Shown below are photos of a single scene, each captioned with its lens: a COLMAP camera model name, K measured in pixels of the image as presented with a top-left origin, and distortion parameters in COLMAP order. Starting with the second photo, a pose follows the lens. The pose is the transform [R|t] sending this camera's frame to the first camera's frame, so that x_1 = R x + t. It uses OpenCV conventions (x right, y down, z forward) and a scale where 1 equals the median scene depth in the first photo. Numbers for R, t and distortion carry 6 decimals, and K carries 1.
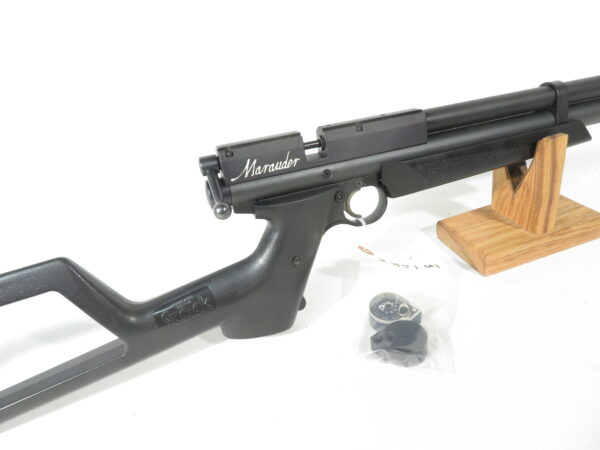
lens RADIAL K [[431.3, 0, 300.0], [0, 431.3, 225.0], [0, 0, 1]] dist [0.006195, 0.002696]
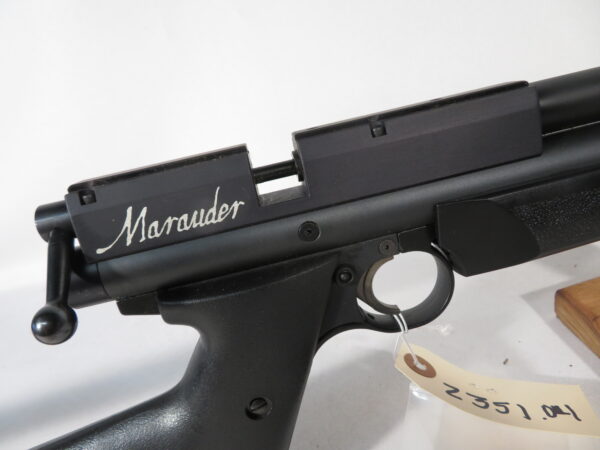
lens RADIAL K [[407.7, 0, 300.0], [0, 407.7, 225.0], [0, 0, 1]] dist [0.002408, 0.001317]
pose [[0.977141, -0.014545, -0.212093, 0.139890], [0.003529, 0.998629, -0.052225, -0.098012], [0.212562, 0.050282, 0.975853, 0.544705]]
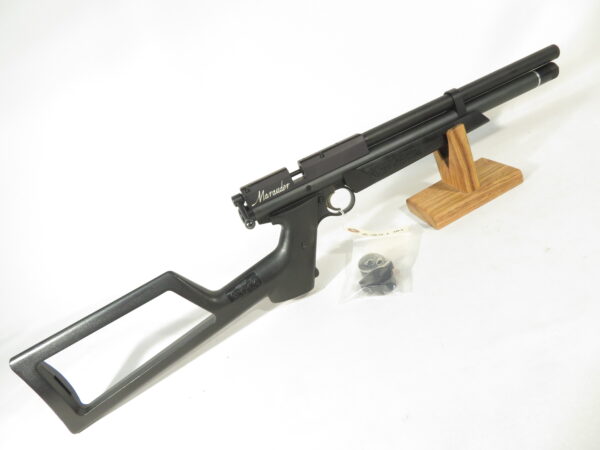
lens RADIAL K [[407.7, 0, 300.0], [0, 407.7, 225.0], [0, 0, 1]] dist [0.002408, 0.001317]
pose [[0.967011, -0.222507, -0.124018, 0.180861], [0.219382, 0.974880, -0.038489, 0.064676], [0.129467, 0.010012, 0.991533, -0.495830]]
